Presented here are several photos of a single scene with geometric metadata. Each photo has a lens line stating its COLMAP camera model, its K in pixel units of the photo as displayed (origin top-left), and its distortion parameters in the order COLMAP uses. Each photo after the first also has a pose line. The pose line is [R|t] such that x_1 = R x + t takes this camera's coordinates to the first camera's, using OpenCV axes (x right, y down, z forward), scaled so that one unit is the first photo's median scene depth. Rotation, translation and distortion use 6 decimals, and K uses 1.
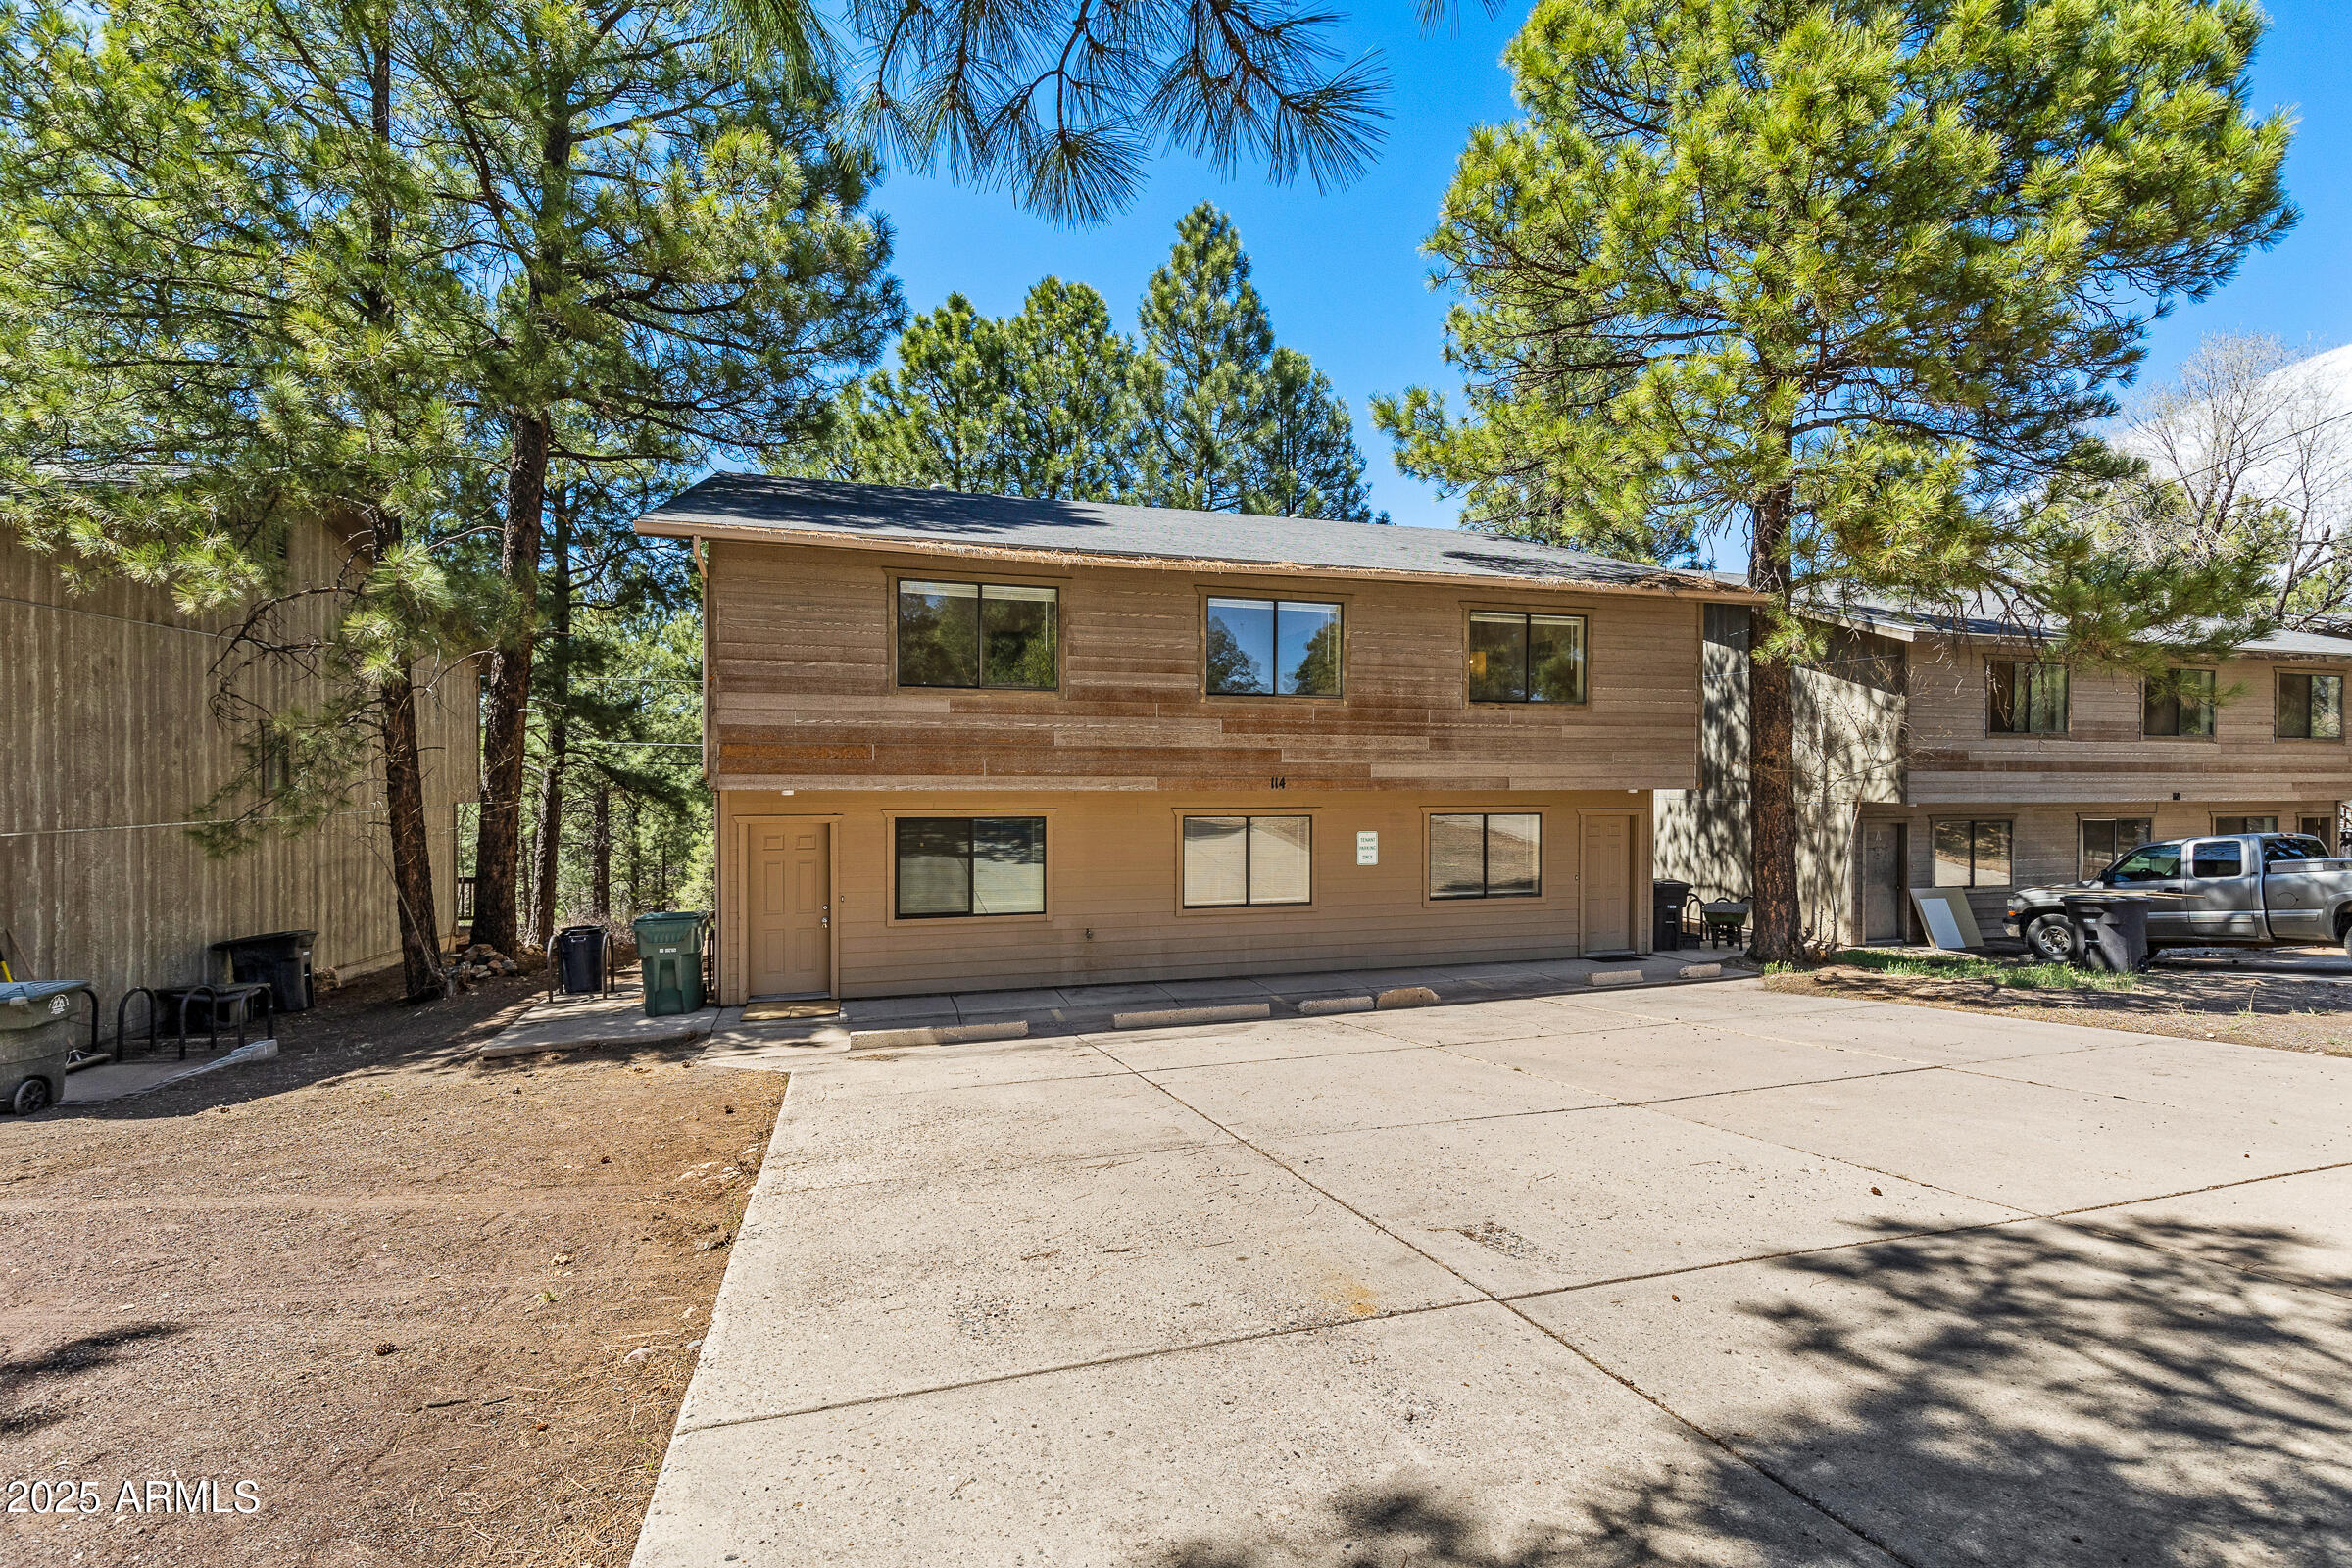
lens RADIAL K [[1029.0, 0, 1167.0], [0, 1029.0, 778.0], [0, 0, 1]] dist [0.001181, -0.000018]
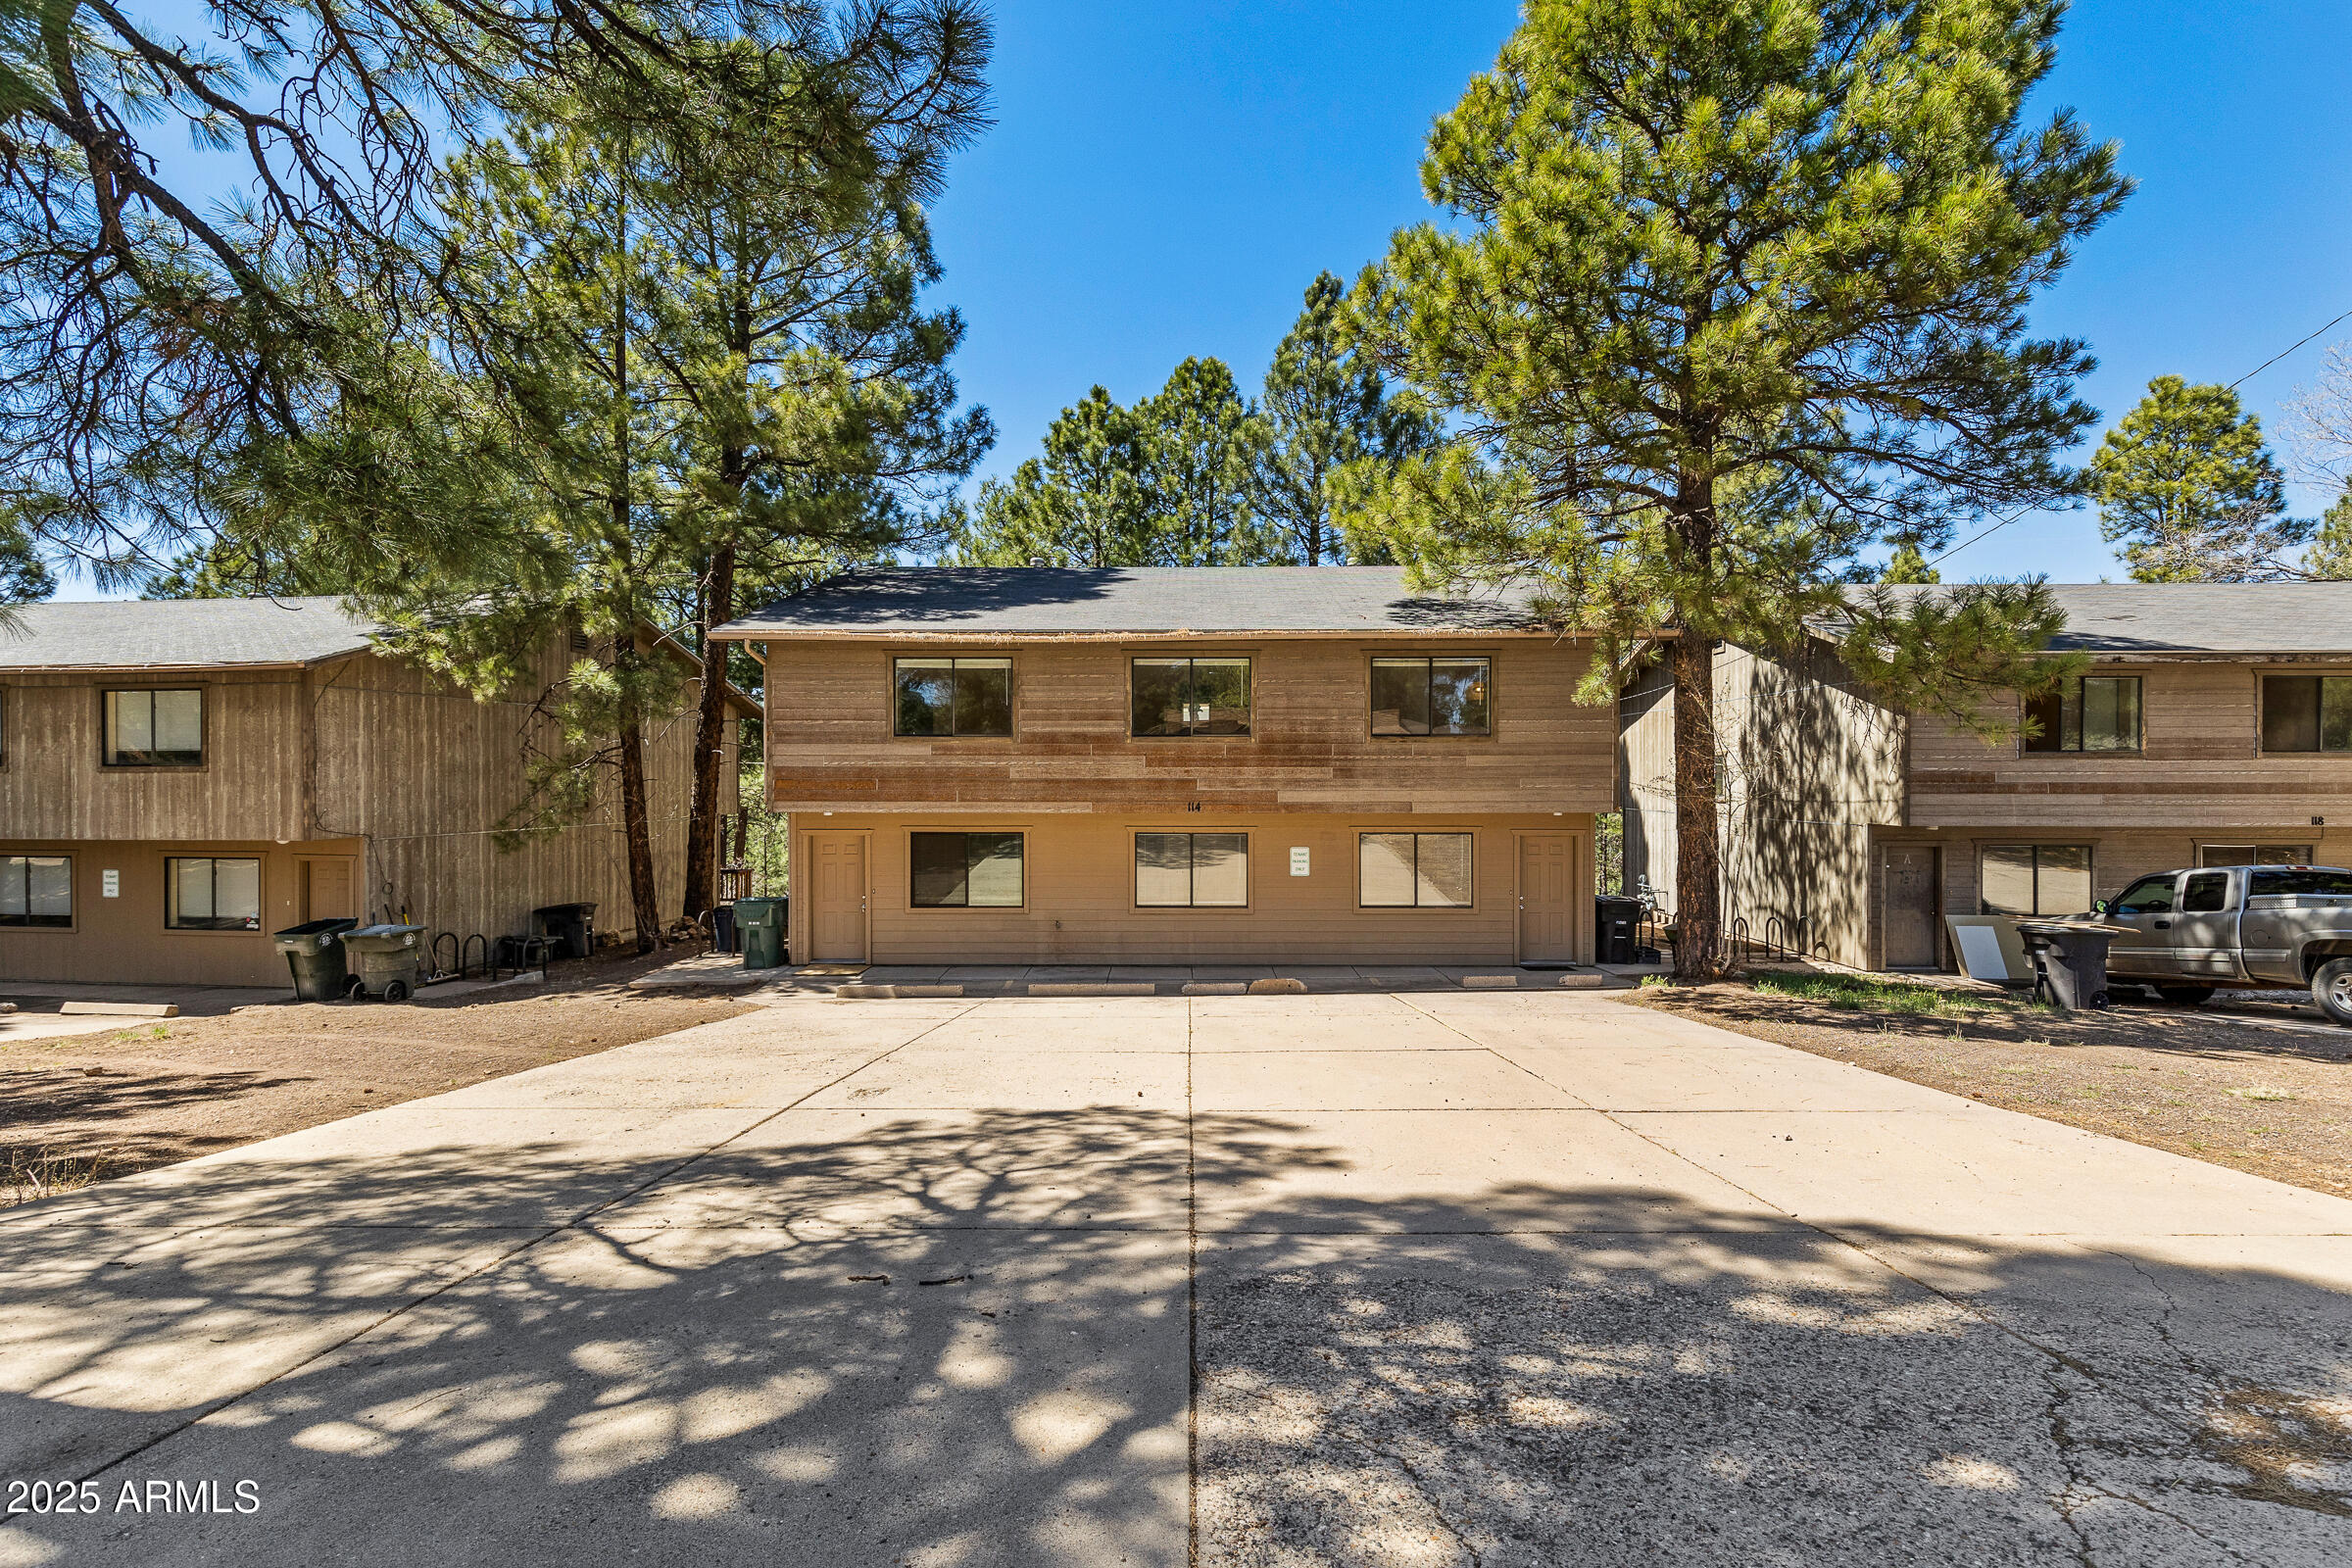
lens RADIAL K [[1012.0, 0, 1176.1], [0, 1012.0, 773.1], [0, 0, 1]] dist [0.002669, 0.000206]
pose [[0.955801, -0.005924, -0.293955, 0.412826], [0.001972, 0.999904, -0.013741, -0.017557], [0.294008, 0.012554, 0.955720, -0.147927]]
